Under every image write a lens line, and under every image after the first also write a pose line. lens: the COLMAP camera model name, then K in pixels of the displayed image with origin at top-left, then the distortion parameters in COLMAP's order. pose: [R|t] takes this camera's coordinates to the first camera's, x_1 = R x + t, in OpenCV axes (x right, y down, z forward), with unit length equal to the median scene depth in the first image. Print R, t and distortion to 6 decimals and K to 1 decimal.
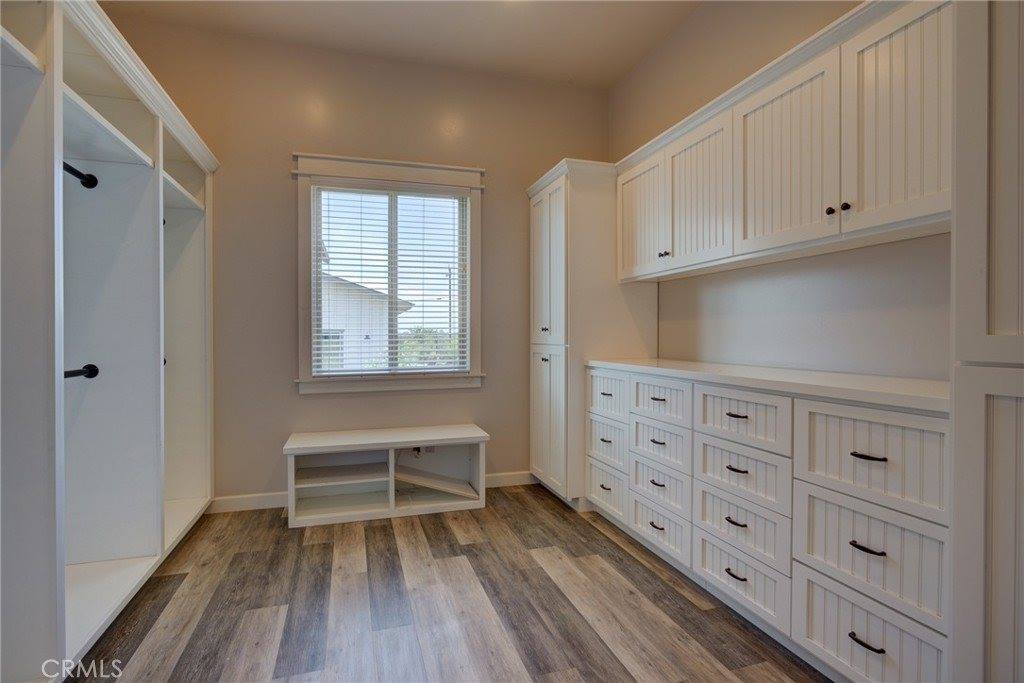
lens RADIAL K [[505.4, 0, 514.9], [0, 505.4, 341.7], [0, 0, 1]] dist [-0.019732, 0.007907]
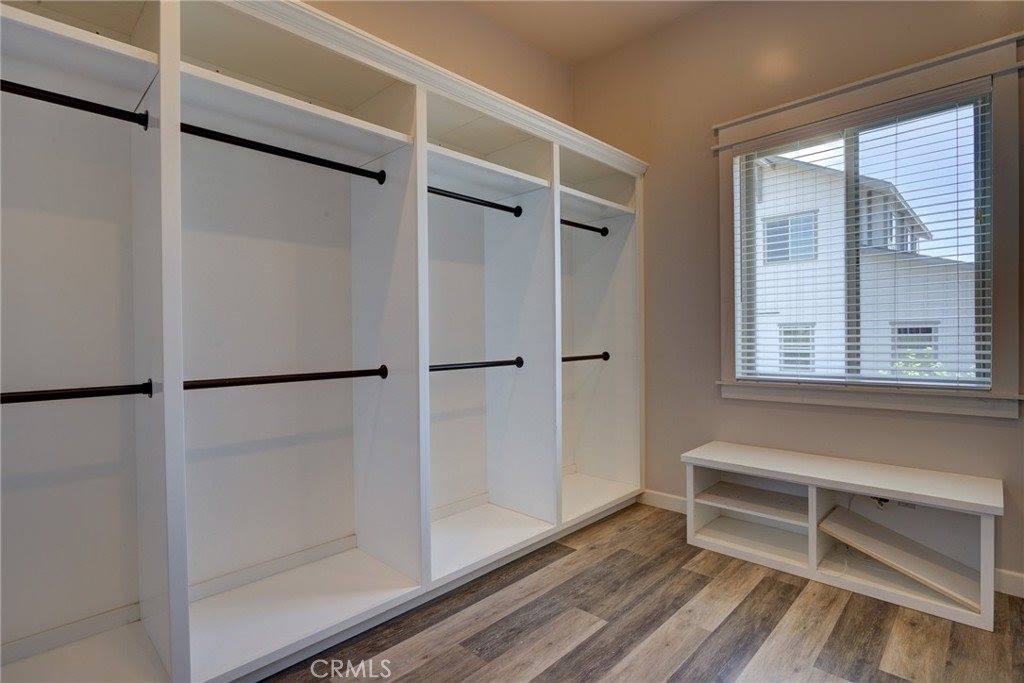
lens RADIAL K [[505.4, 0, 510.6], [0, 505.4, 340.8], [0, 0, 1]] dist [-0.019732, 0.007907]
pose [[0.465958, 0.007406, -0.884776, 0.195819], [0.001154, 0.999959, 0.008978, -0.004783], [0.884806, -0.005204, 0.465931, 0.279928]]
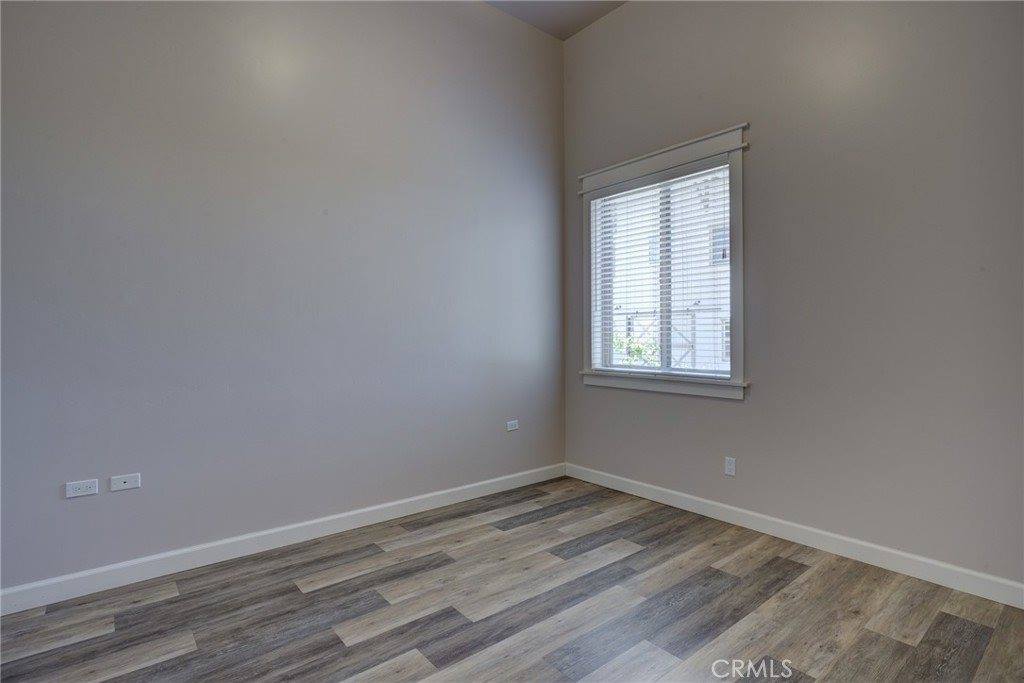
lens RADIAL K [[505.4, 0, 515.9], [0, 505.4, 344.2], [0, 0, 1]] dist [-0.019732, 0.007907]
pose [[0.365431, 0.023813, -0.930534, 0.638367], [-0.017743, 0.999669, 0.018614, -0.006287], [0.930669, 0.009708, 0.365733, 0.460852]]
